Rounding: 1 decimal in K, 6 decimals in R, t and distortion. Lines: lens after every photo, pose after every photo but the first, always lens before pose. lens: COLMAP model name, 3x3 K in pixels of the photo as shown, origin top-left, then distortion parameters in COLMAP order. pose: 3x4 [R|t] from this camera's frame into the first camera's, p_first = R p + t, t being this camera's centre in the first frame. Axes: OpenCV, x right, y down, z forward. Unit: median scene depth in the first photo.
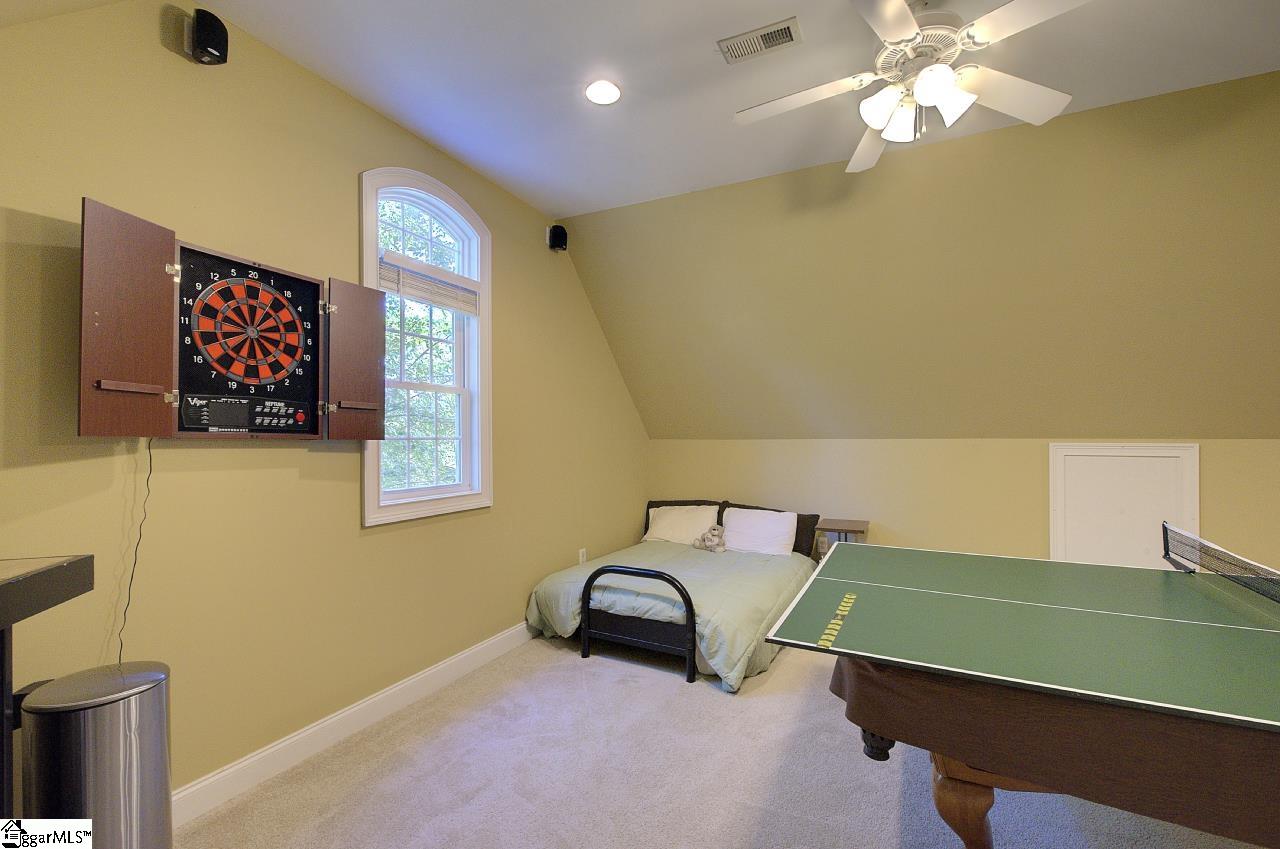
lens RADIAL K [[558.6, 0, 638.8], [0, 558.6, 429.4], [0, 0, 1]] dist [-0.003428, -0.000246]
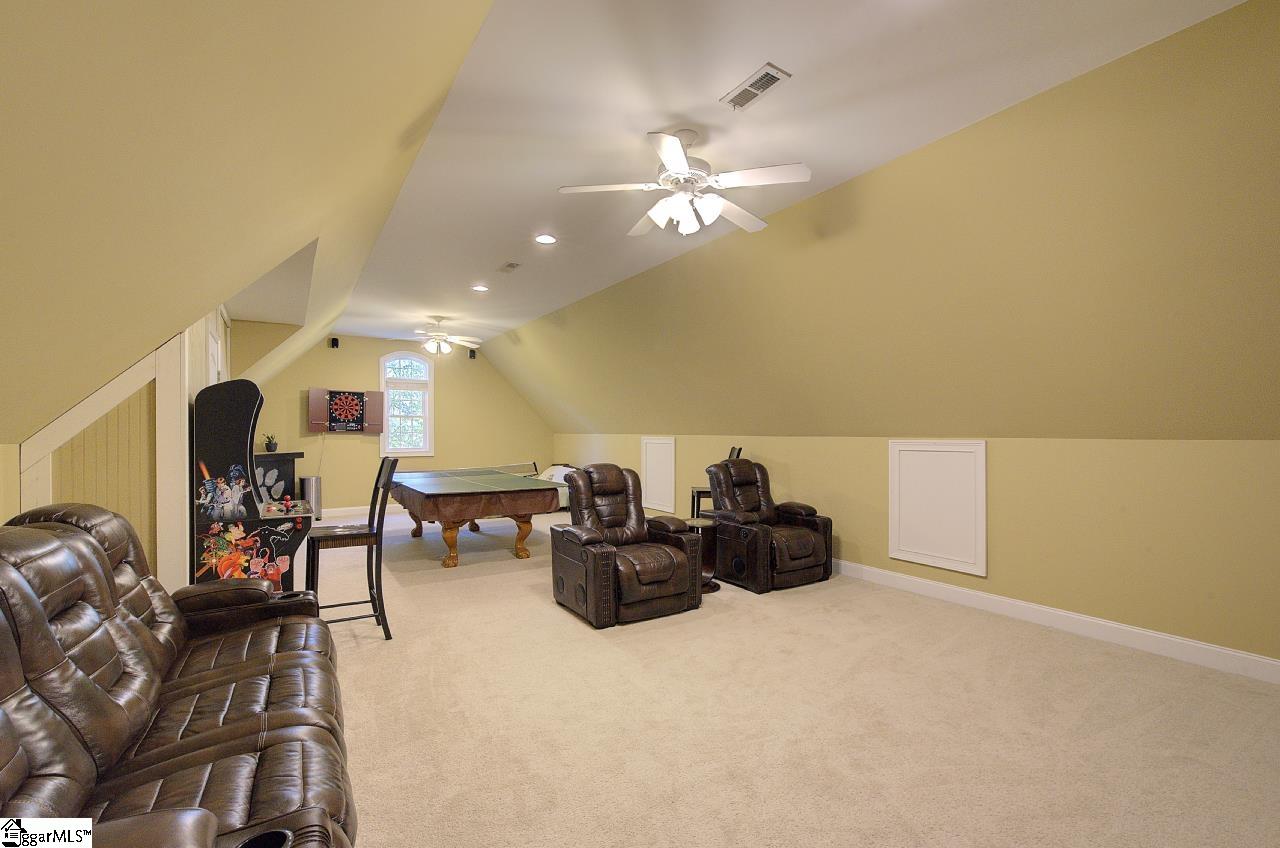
lens RADIAL K [[558.6, 0, 640.1], [0, 558.6, 428.5], [0, 0, 1]] dist [-0.003428, -0.000246]
pose [[0.838211, -0.002137, -0.545342, 3.398571], [0.001755, 0.999998, -0.001222, -0.005057], [0.545344, 0.000067, 0.838213, -1.299953]]
